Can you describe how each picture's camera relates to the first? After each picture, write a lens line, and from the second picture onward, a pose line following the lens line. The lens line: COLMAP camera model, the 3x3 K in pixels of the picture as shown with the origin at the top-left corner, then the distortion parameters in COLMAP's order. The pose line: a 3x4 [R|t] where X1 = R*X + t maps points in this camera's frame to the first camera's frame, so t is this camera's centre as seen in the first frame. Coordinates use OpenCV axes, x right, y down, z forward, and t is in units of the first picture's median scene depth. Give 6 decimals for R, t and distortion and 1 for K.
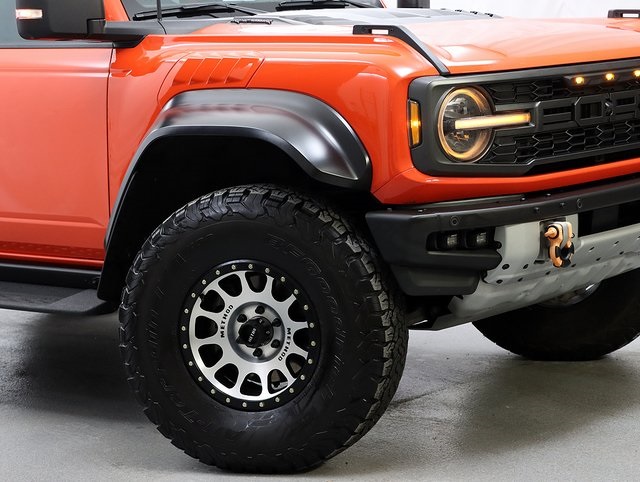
lens RADIAL K [[1642.9, 0, 315.6], [0, 1642.9, 244.5], [0, 0, 1]] dist [0.251698, 0.000000]
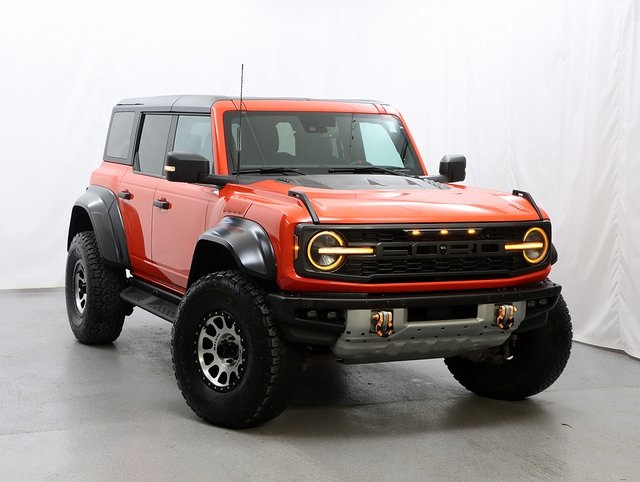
lens RADIAL K [[1158.4, 0, 322.9], [0, 1158.4, 241.4], [0, 0, 1]] dist [0.090431, 0.000000]
pose [[0.910263, 0.104047, -0.400744, 0.572057], [-0.117778, 0.992992, -0.009709, -0.067852], [0.396926, 0.056037, 0.916138, -0.159902]]
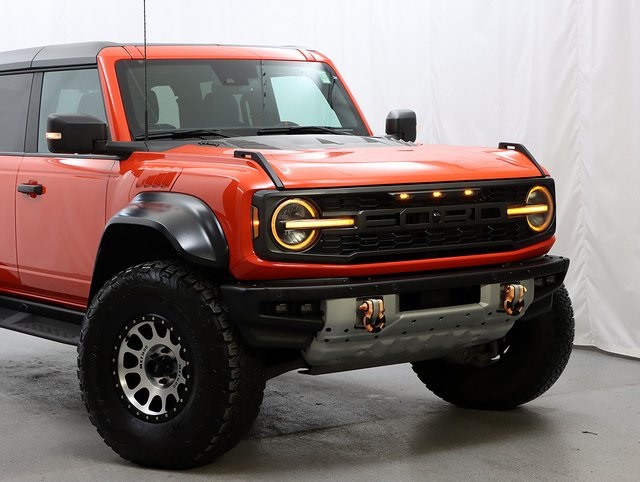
lens RADIAL K [[1374.9, 0, 318.5], [0, 1374.9, 236.1], [0, 0, 1]] dist [0.223759, 0.000000]
pose [[0.964628, 0.044303, -0.259864, 0.394196], [-0.057103, 0.997488, -0.041912, -0.015417], [0.257355, 0.055269, 0.964735, -0.105625]]
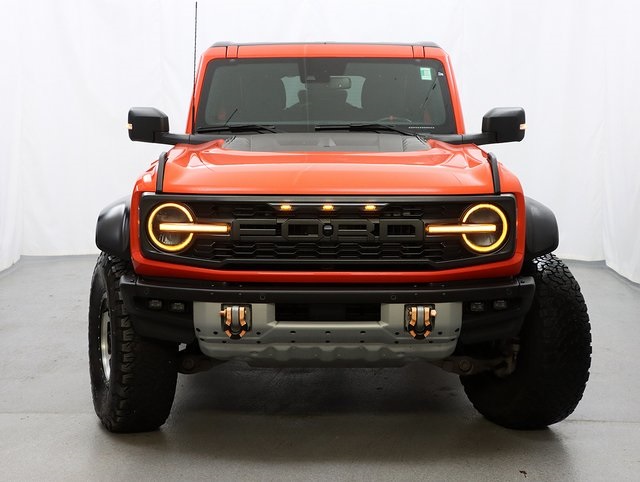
lens RADIAL K [[1158.4, 0, 322.9], [0, 1158.4, 242.1], [0, 0, 1]] dist [0.090431, 0.000000]
pose [[0.648987, 0.148034, -0.746259, 0.908893], [-0.133408, 0.987832, 0.079935, -0.153807], [0.749012, 0.047680, 0.660839, 0.407033]]
